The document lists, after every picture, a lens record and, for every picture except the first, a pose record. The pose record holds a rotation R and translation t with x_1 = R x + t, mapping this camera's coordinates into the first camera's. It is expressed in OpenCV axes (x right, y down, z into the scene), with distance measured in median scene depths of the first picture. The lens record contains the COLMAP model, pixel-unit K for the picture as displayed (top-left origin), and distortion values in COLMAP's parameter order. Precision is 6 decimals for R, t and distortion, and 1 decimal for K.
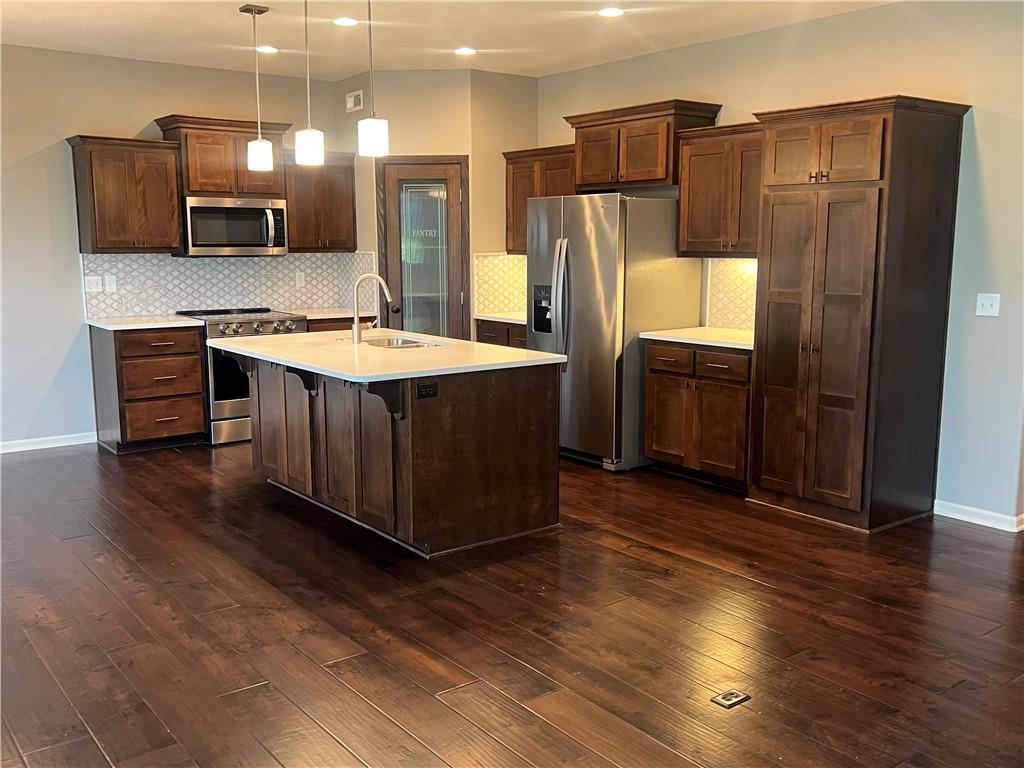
lens RADIAL K [[949.5, 0, 514.1], [0, 949.5, 389.1], [0, 0, 1]] dist [0.041831, 0.000000]
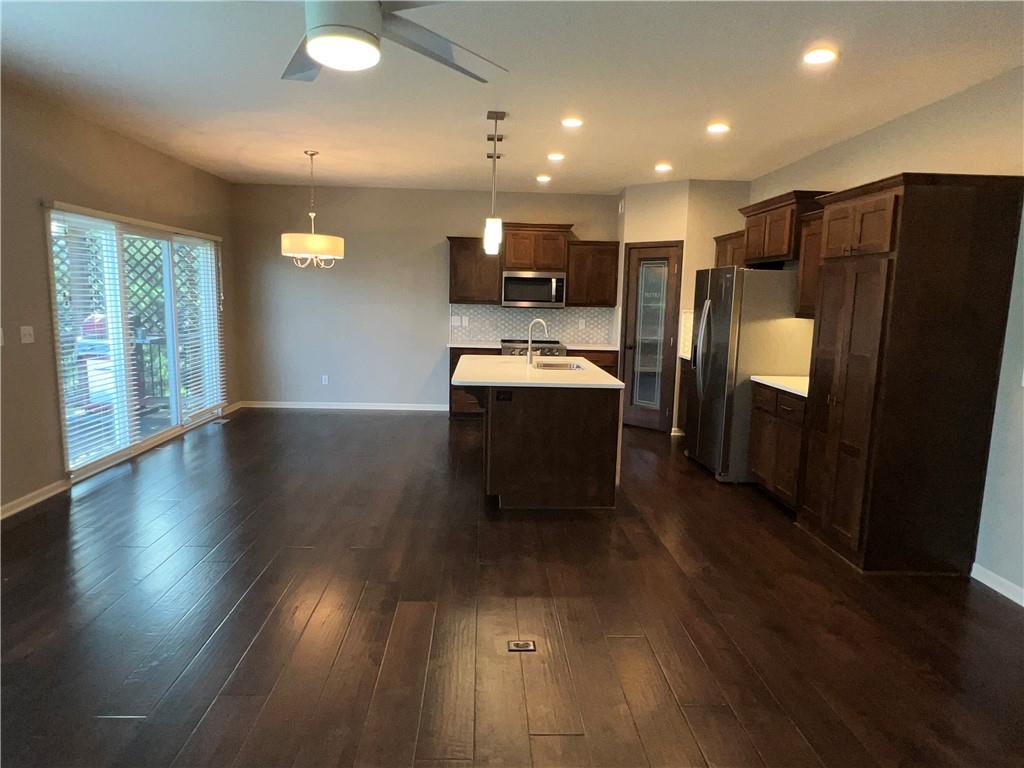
lens RADIAL K [[627.5, 0, 507.2], [0, 627.5, 382.8], [0, 0, 1]] dist [-0.004244, 0.000480]
pose [[0.813695, 0.099460, -0.572719, 0.350724], [-0.115494, 0.993273, 0.008405, -0.020437], [0.569702, 0.059307, 0.819708, 0.138883]]
